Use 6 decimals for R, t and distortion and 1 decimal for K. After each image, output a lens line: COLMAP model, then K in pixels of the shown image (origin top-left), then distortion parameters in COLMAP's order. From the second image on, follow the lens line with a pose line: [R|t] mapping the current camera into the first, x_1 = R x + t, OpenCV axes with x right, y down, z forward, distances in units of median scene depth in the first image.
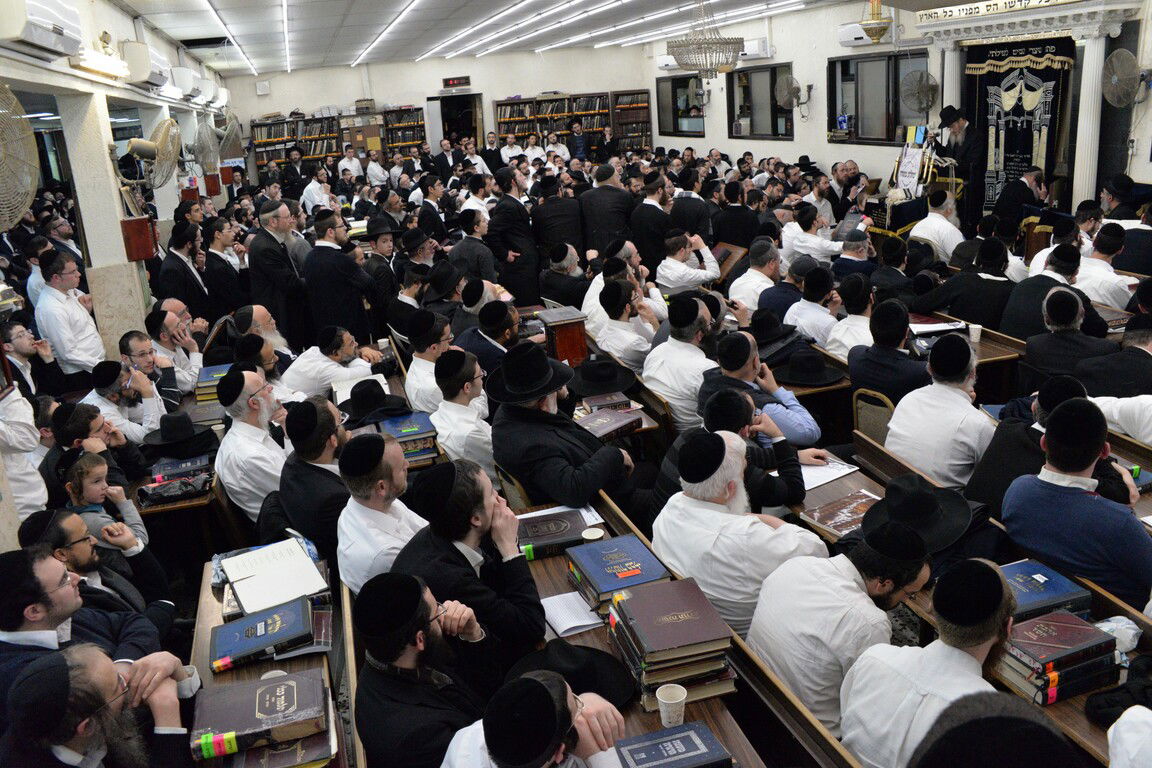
lens RADIAL K [[928.8, 0, 576.0], [0, 928.8, 384.0], [0, 0, 1]] dist [-0.187794, 0.152683]
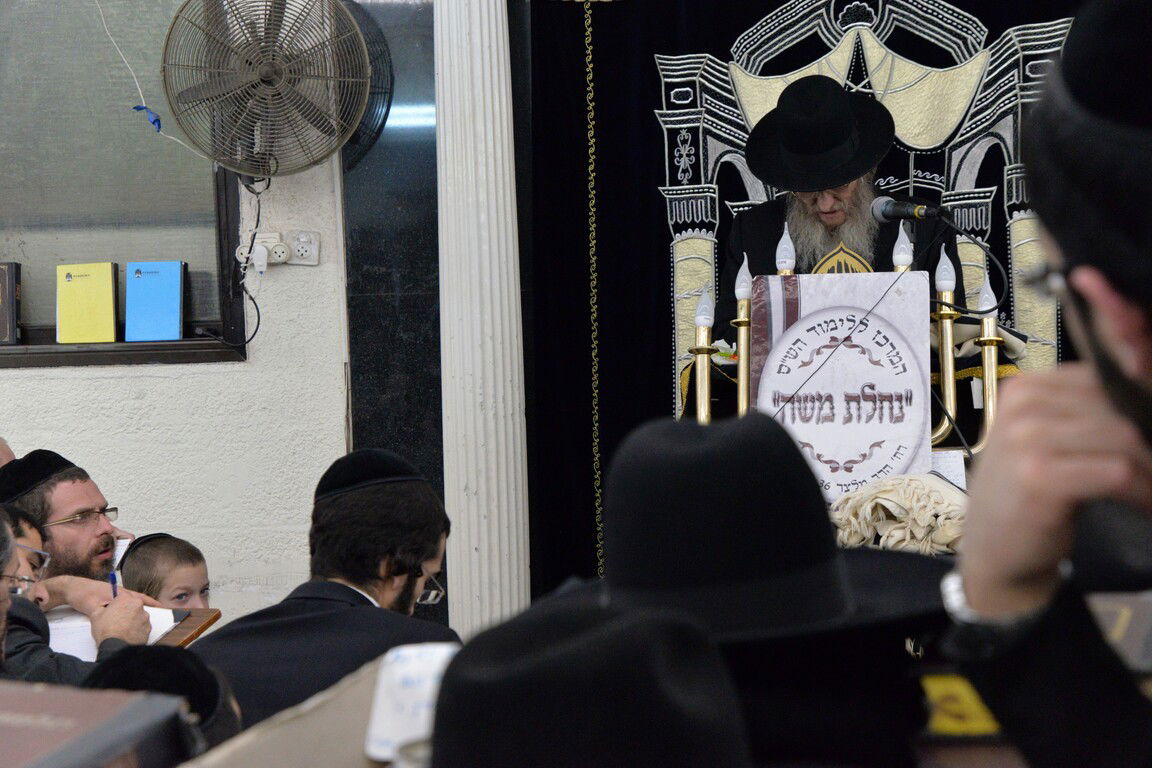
lens RADIAL K [[2708.1, 0, 576.0], [0, 2708.1, 384.0], [0, 0, 1]] dist [0.691510, 0.342488]
pose [[0.437318, 0.041337, 0.898356, -0.203228], [0.264645, 0.948794, -0.172487, -0.184093], [-0.859486, 0.313178, 0.403986, 0.979092]]
